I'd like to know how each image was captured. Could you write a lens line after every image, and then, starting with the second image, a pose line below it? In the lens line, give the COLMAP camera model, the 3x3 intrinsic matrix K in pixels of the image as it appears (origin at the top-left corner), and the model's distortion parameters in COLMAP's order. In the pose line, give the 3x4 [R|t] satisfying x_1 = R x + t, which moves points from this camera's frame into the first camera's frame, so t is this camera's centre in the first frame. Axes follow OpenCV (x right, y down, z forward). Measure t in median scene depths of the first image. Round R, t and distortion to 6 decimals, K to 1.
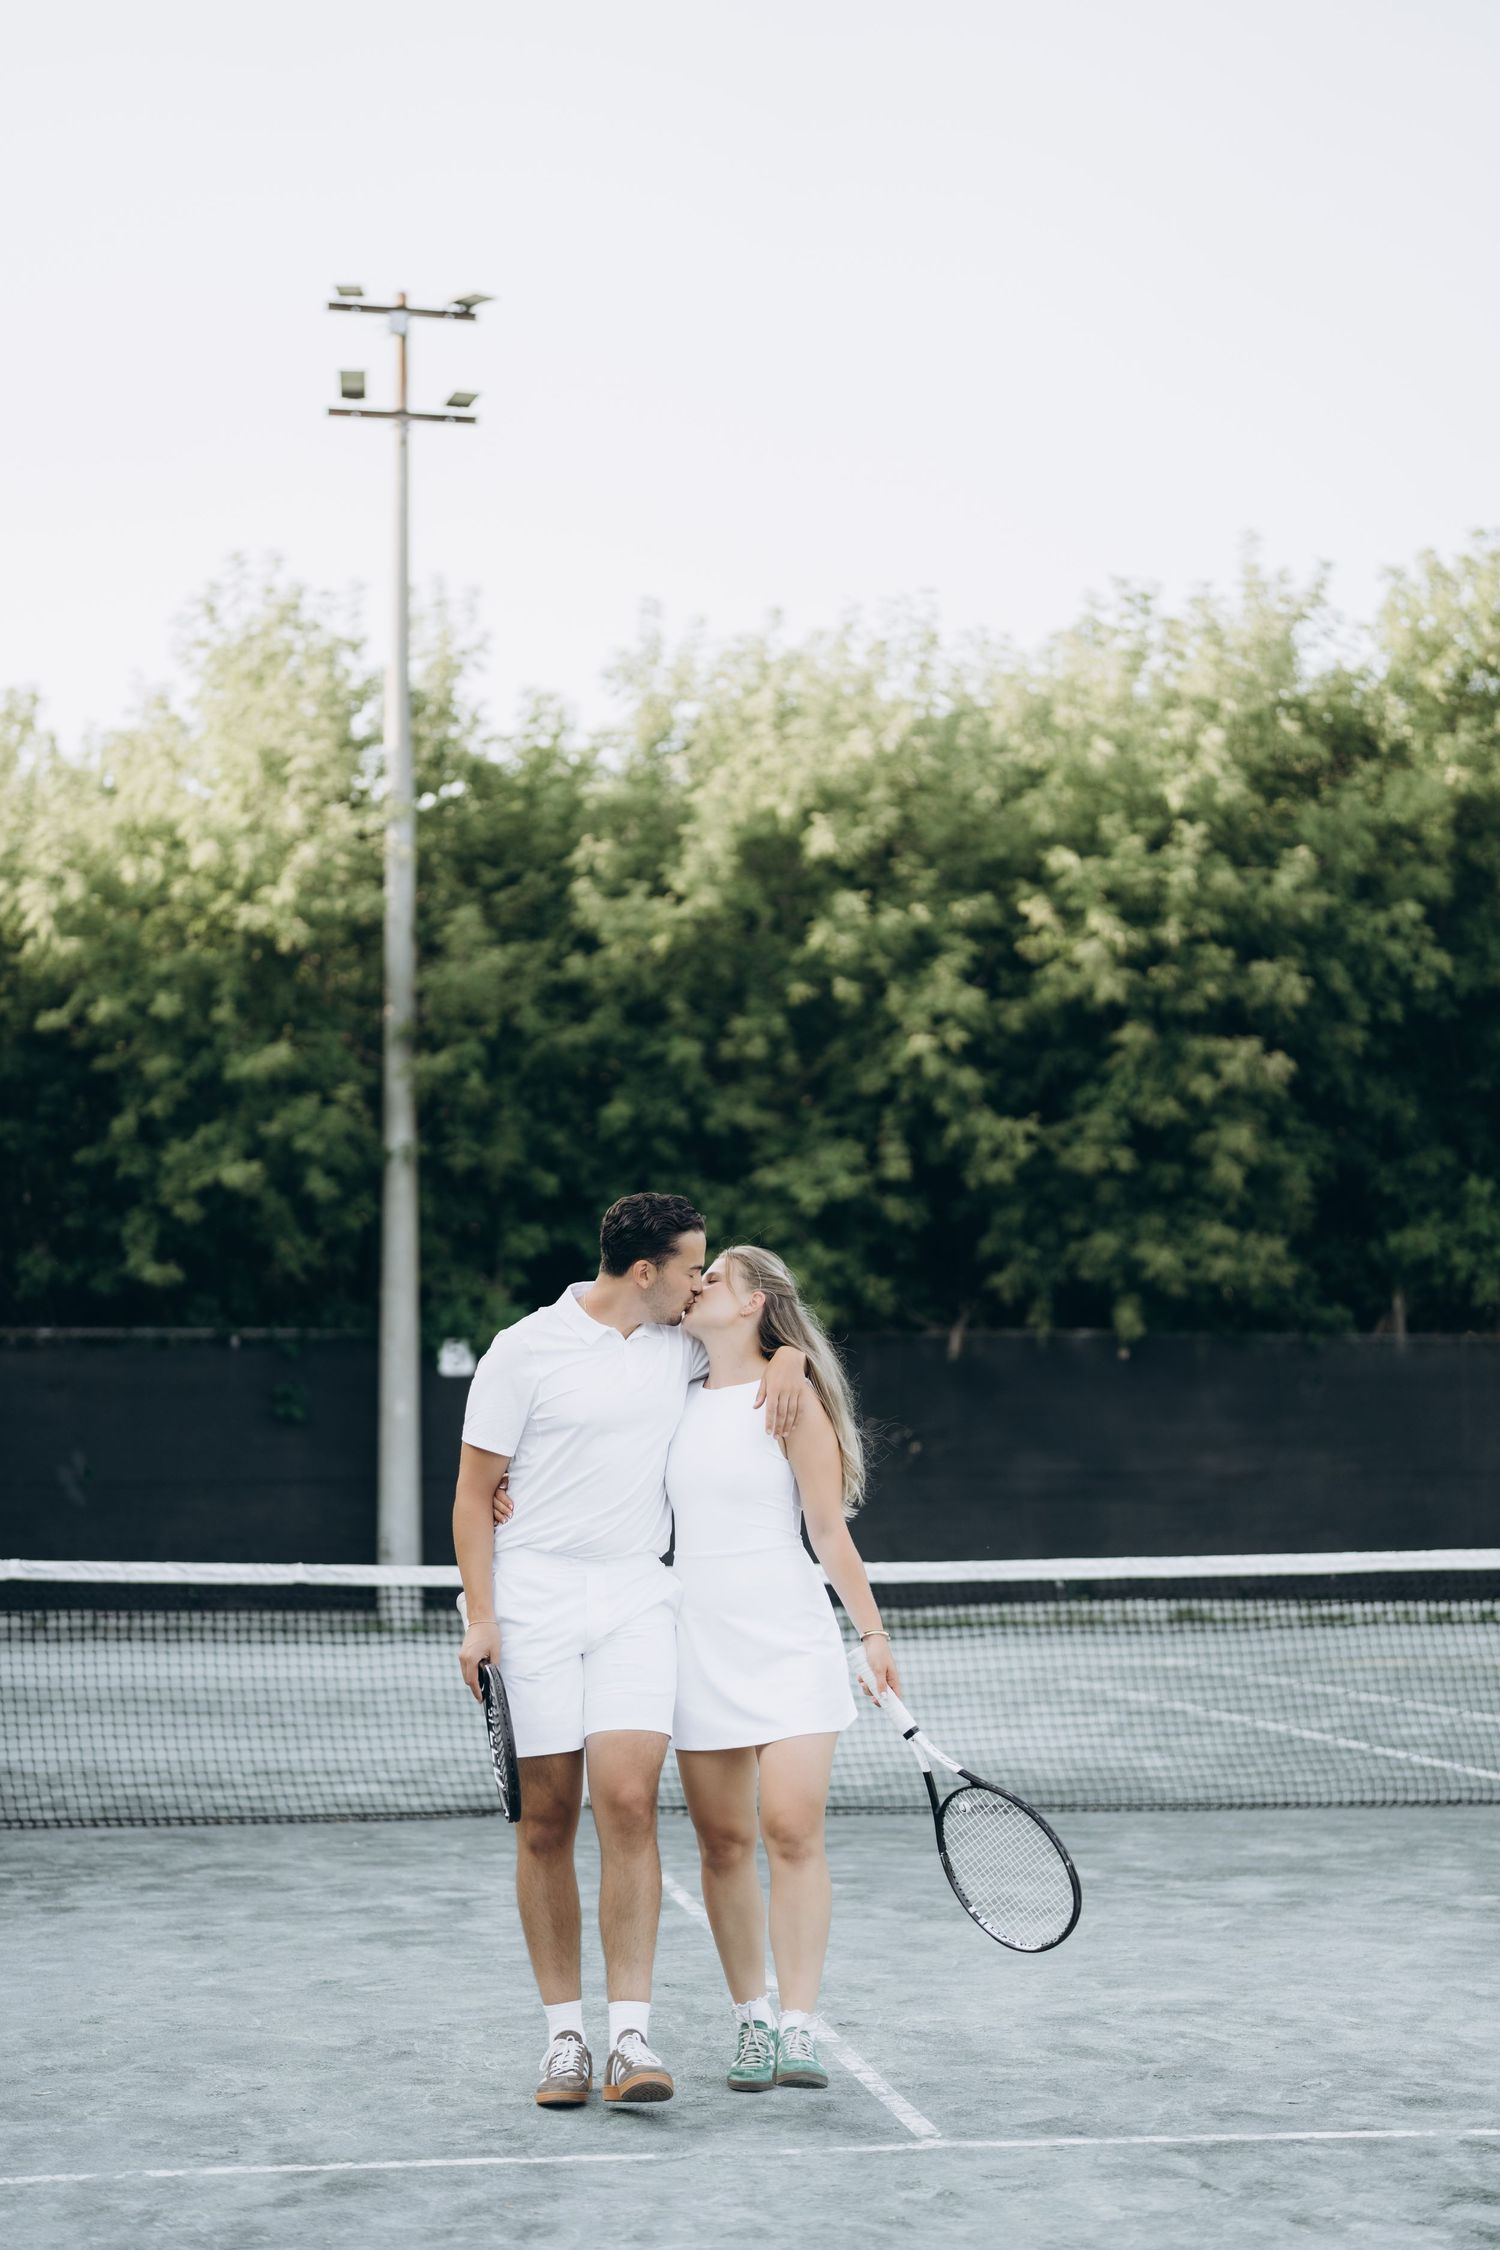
lens RADIAL K [[3268.4, 0, 745.6], [0, 3268.4, 1145.3], [0, 0, 1]] dist [-0.103488, 0.615620]
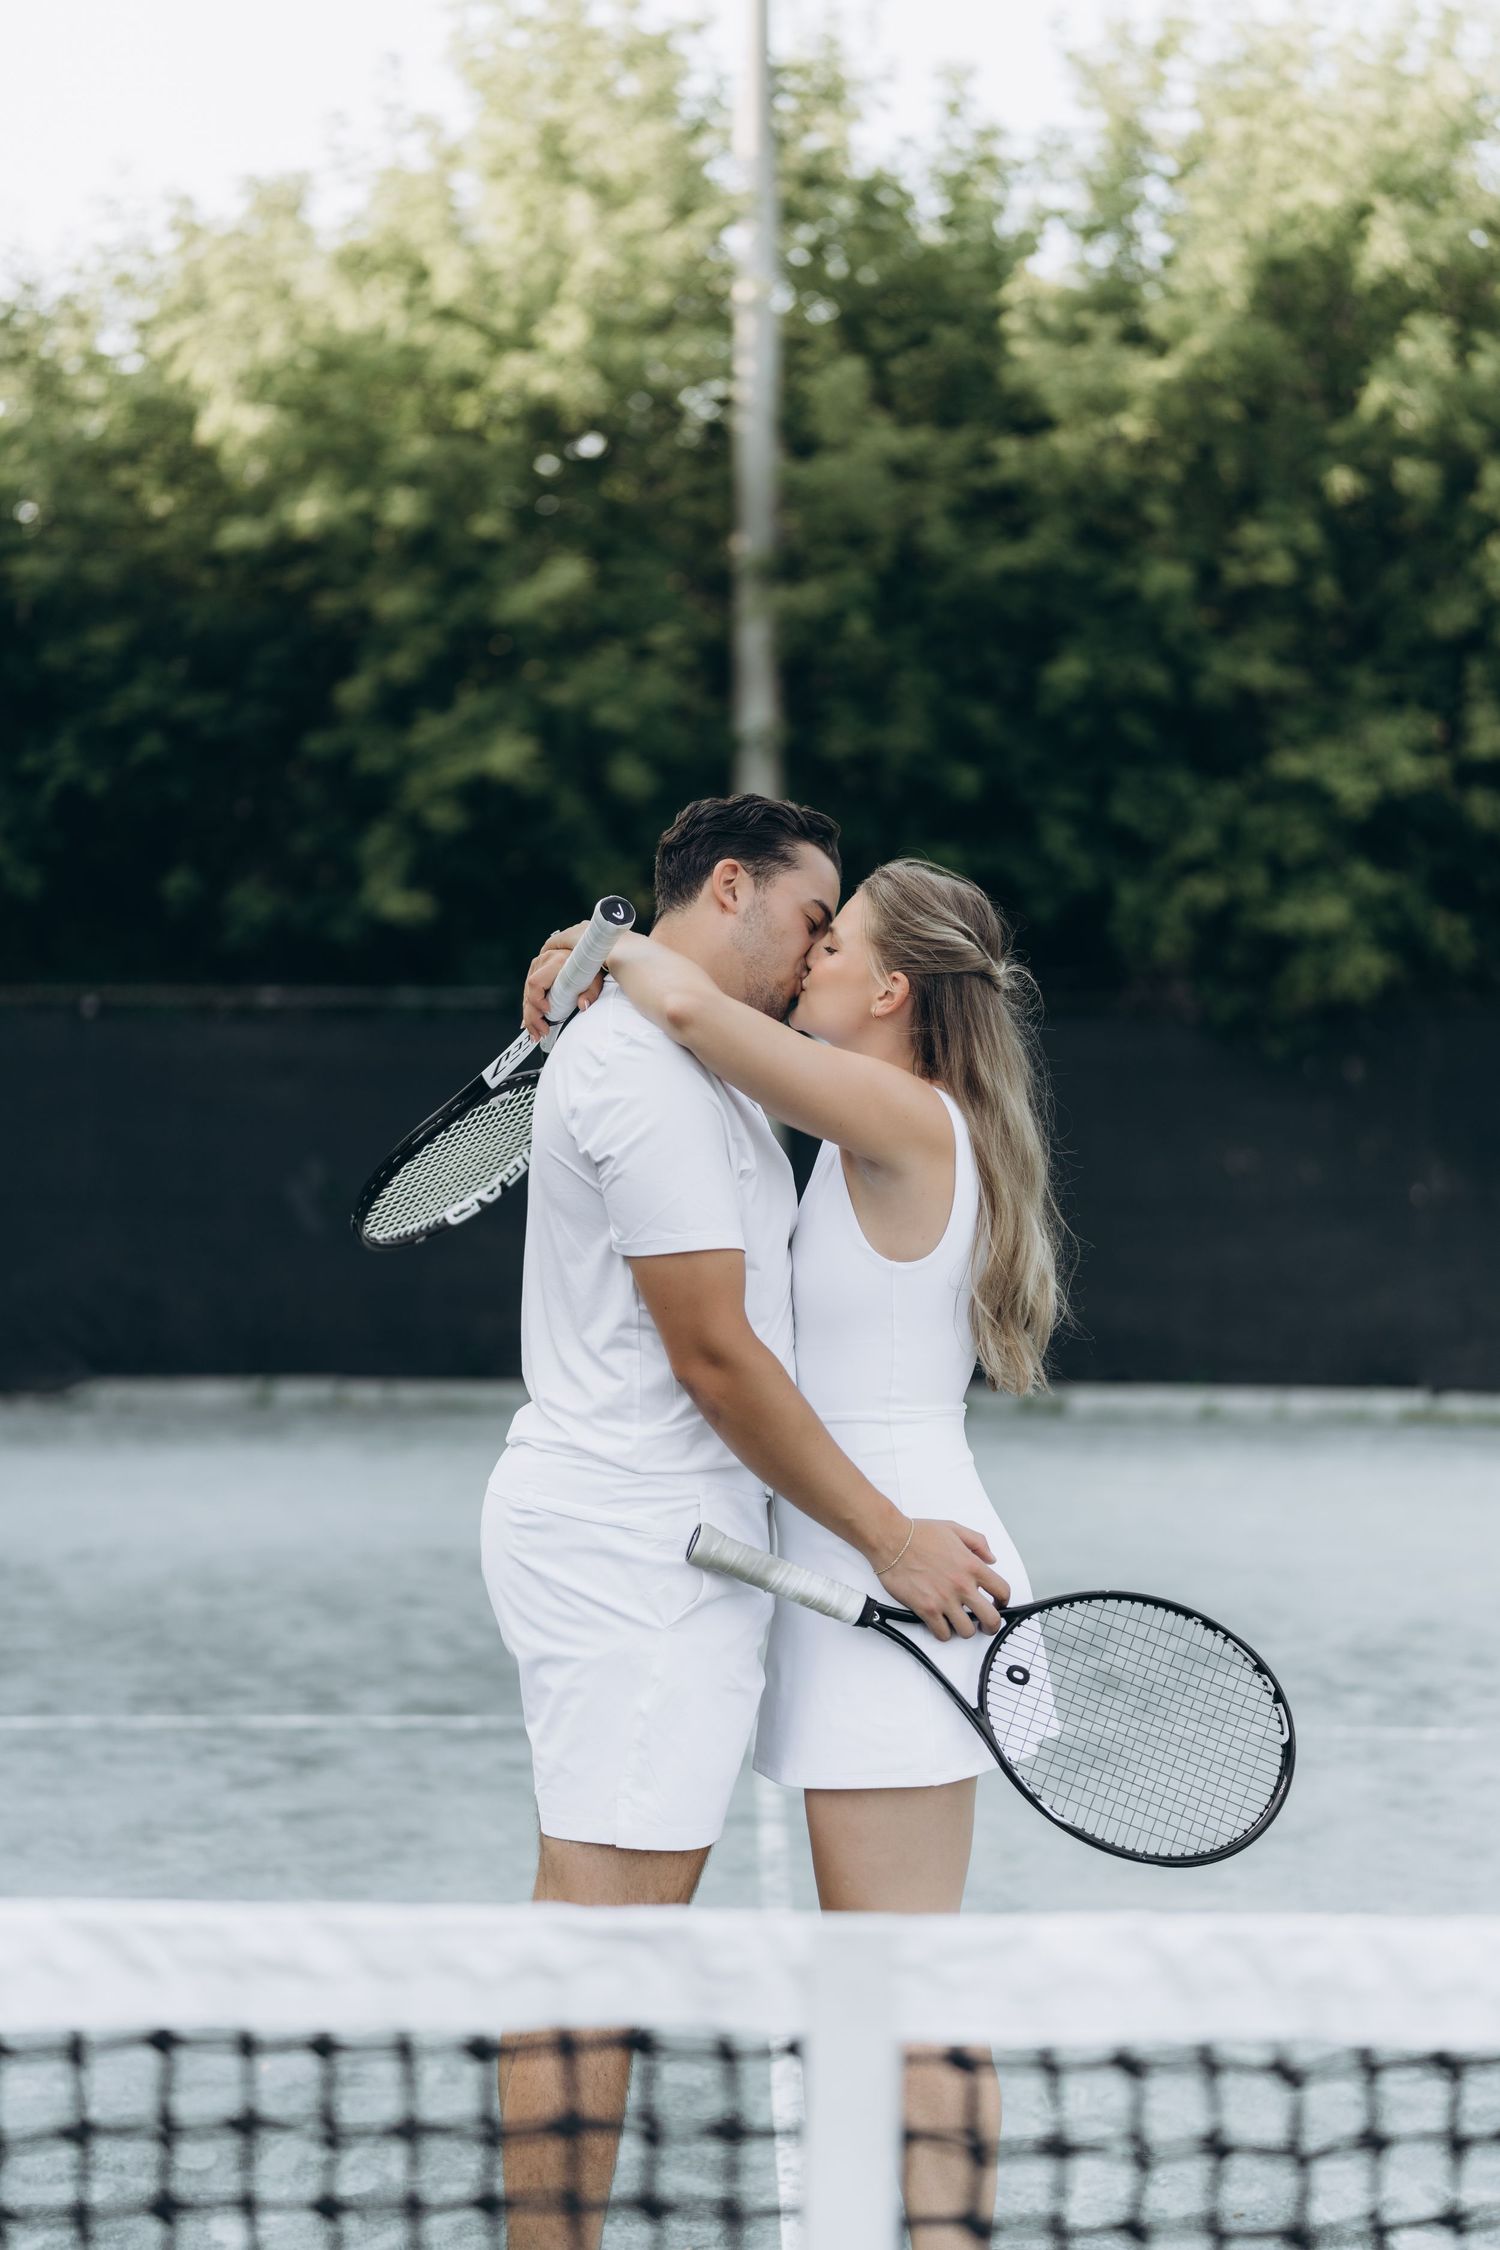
lens RADIAL K [[3188.3, 0, 750.0], [0, 3188.3, 1125.0], [0, 0, 1]] dist [0.178017, 0.035390]
pose [[0.990391, 0.006843, -0.138130, -0.011903], [0.004733, 0.996513, 0.083304, 0.028831], [0.138218, -0.083157, 0.986905, 0.326440]]
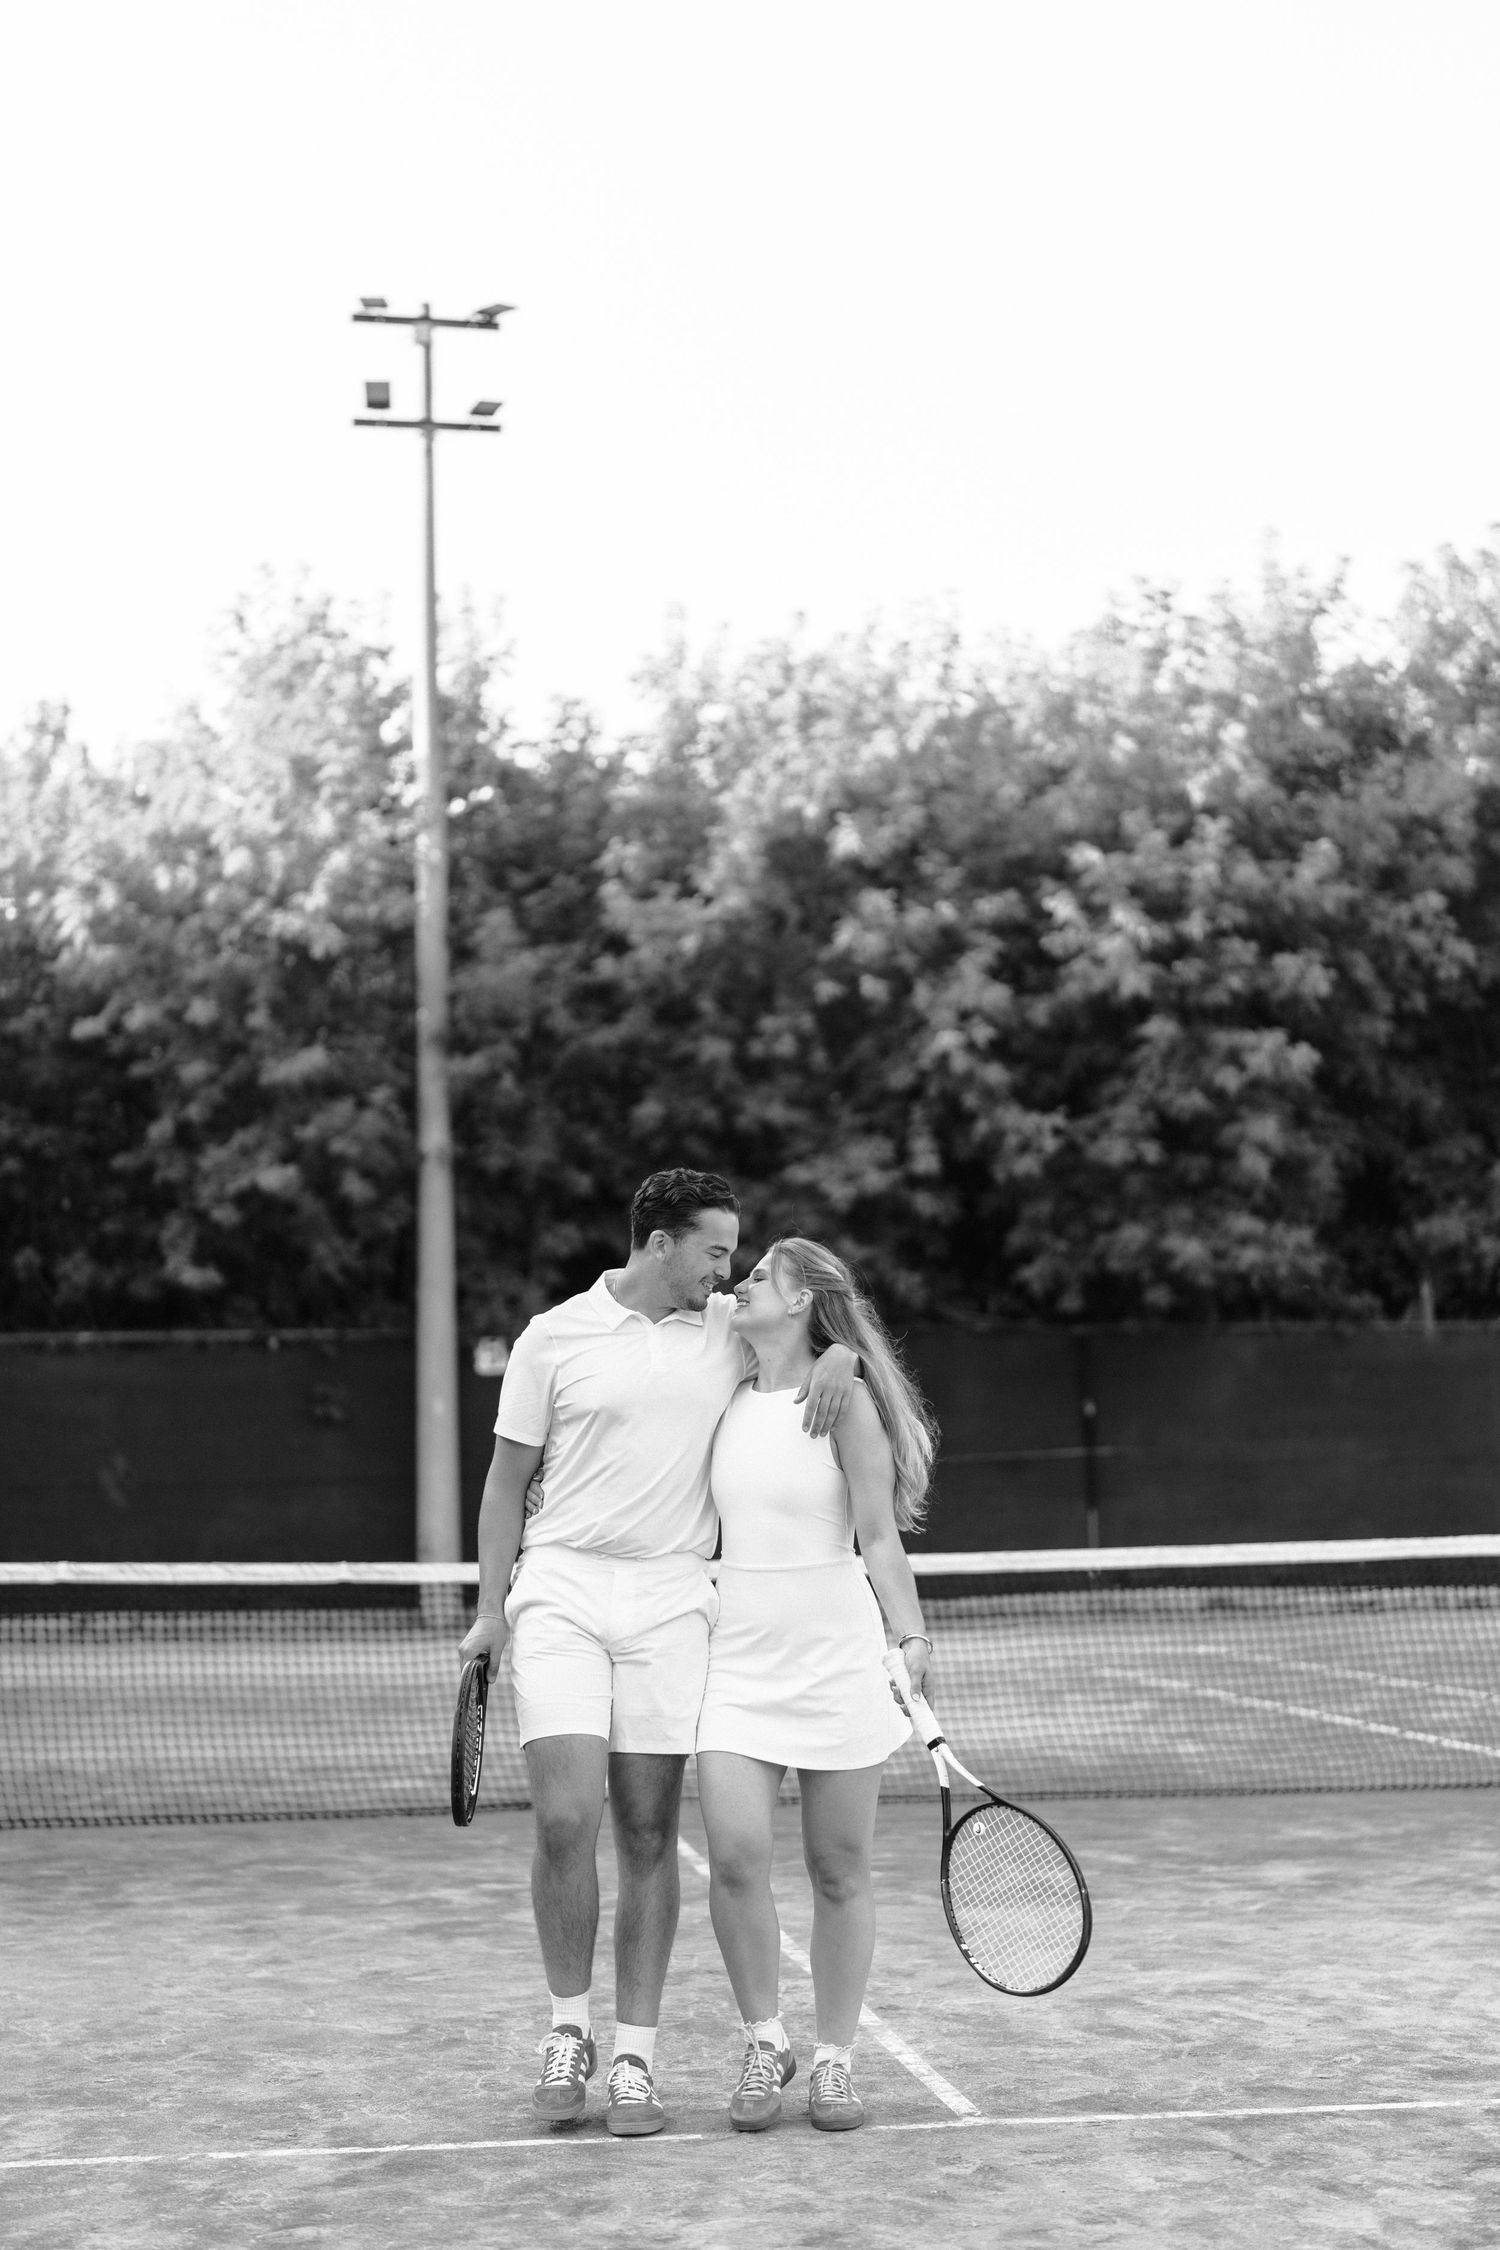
lens RADIAL K [[3241.4, 0, 750.0], [0, 3241.4, 1125.0], [0, 0, 1]] dist [-0.004795, -0.088531]
pose [[0.999885, -0.012942, -0.007907, -0.000090], [0.012902, 0.999904, -0.005051, -0.000521], [0.007972, 0.004948, 0.999956, -0.003884]]
